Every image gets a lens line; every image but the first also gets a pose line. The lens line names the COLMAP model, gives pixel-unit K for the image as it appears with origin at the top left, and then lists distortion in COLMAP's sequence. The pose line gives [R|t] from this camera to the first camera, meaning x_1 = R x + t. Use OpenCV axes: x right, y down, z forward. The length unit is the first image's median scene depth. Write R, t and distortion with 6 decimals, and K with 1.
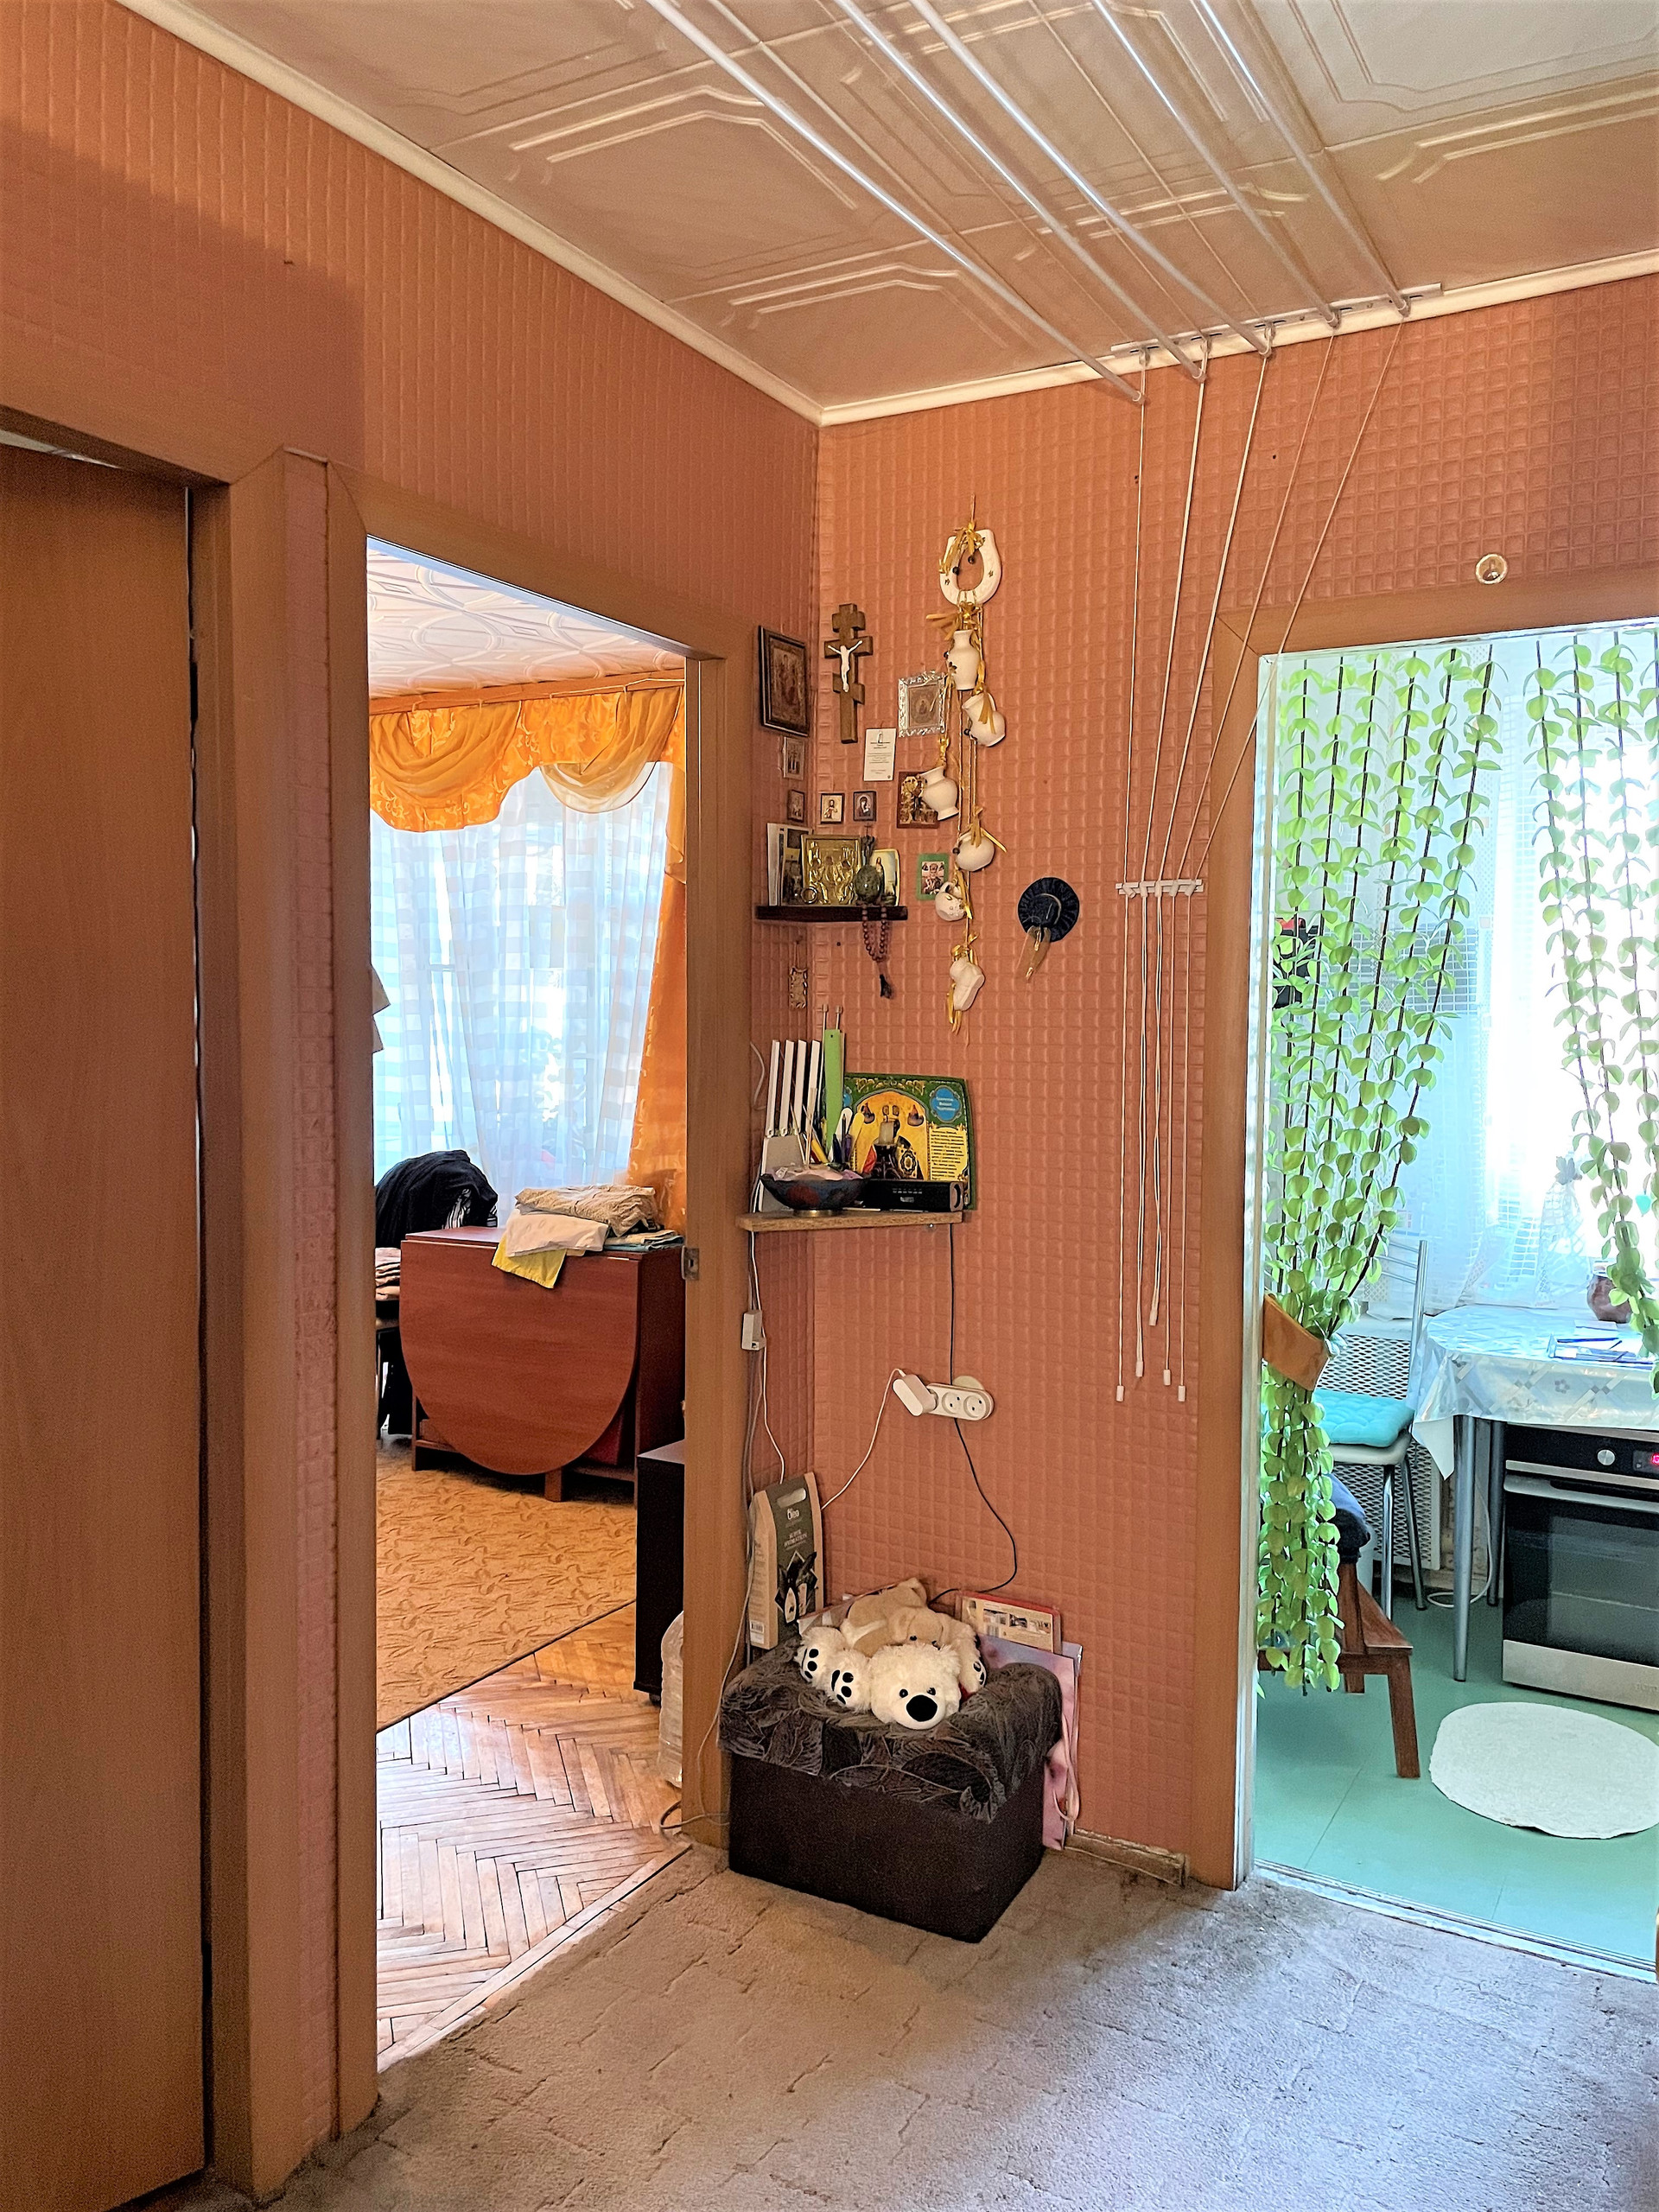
lens RADIAL K [[1711.2, 0, 829.5], [0, 1711.2, 1106.0], [0, 0, 1]] dist [0.118892, -0.156127]
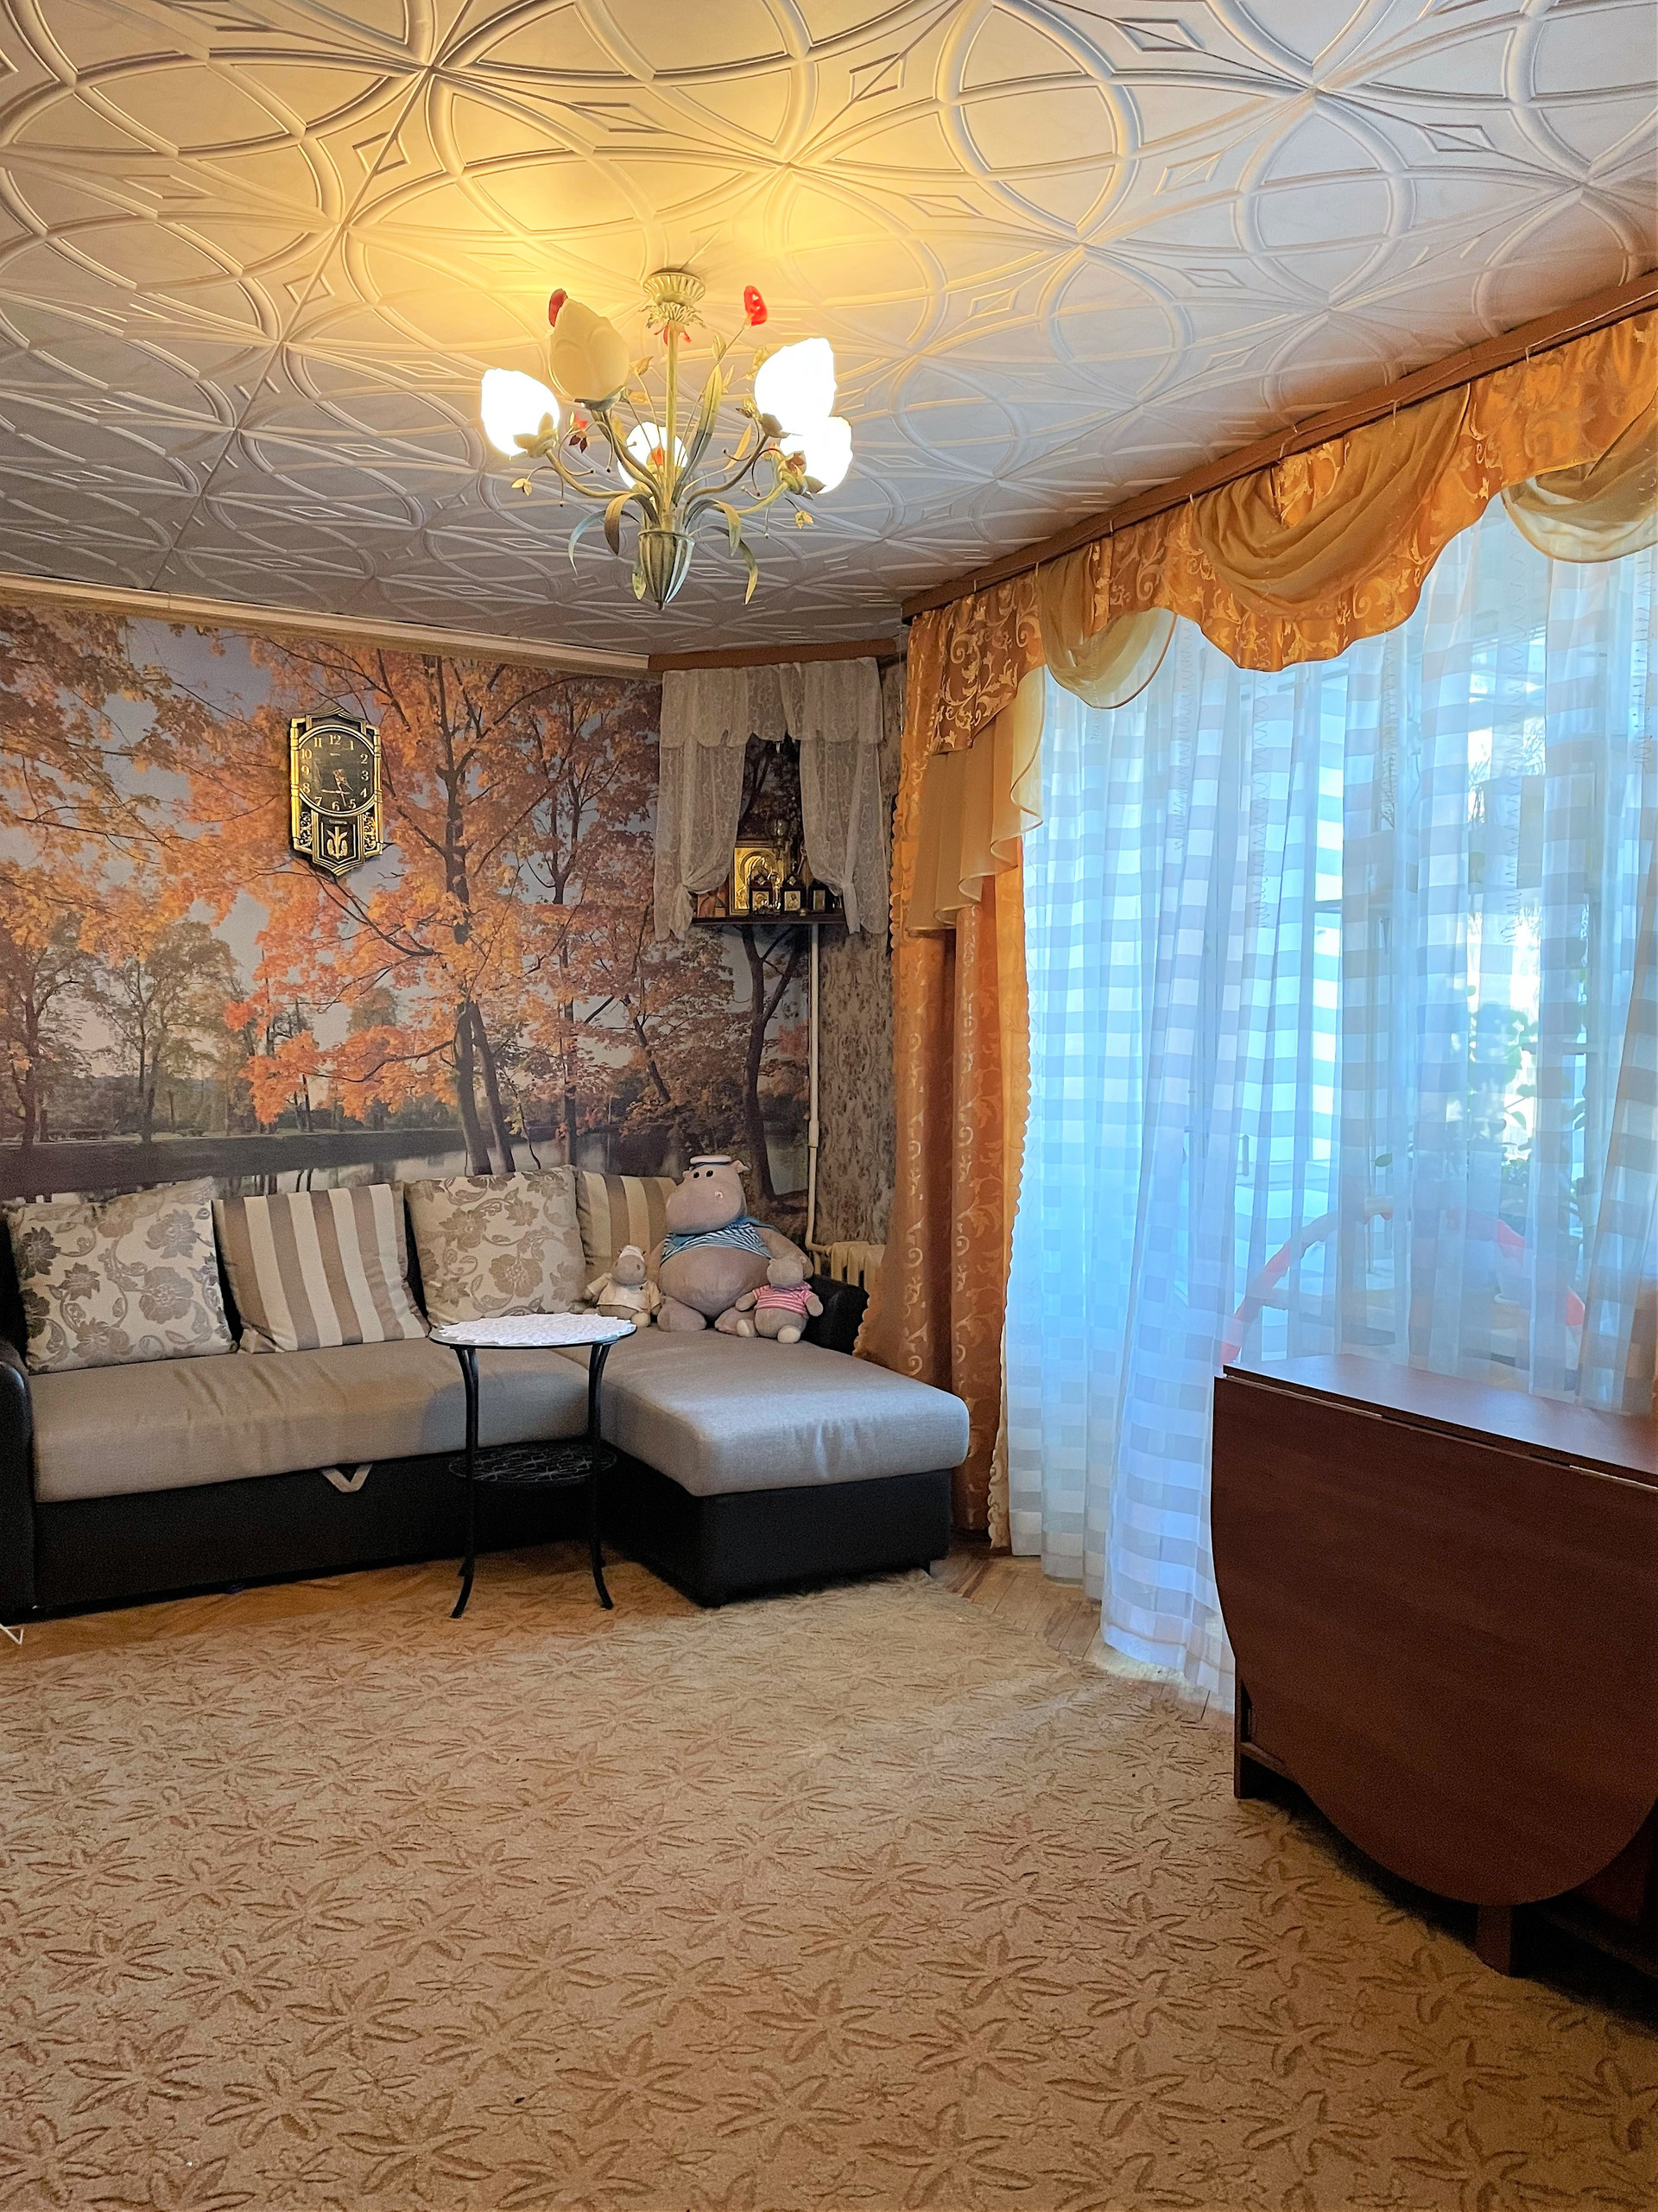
lens RADIAL K [[1740.3, 0, 839.8], [0, 1740.3, 1097.8], [0, 0, 1]] dist [0.120982, -0.138288]
pose [[0.847917, 0.015095, -0.529915, -0.048767], [-0.020521, 0.999780, -0.004356, -0.007257], [0.529732, 0.014568, 0.848040, 0.430668]]
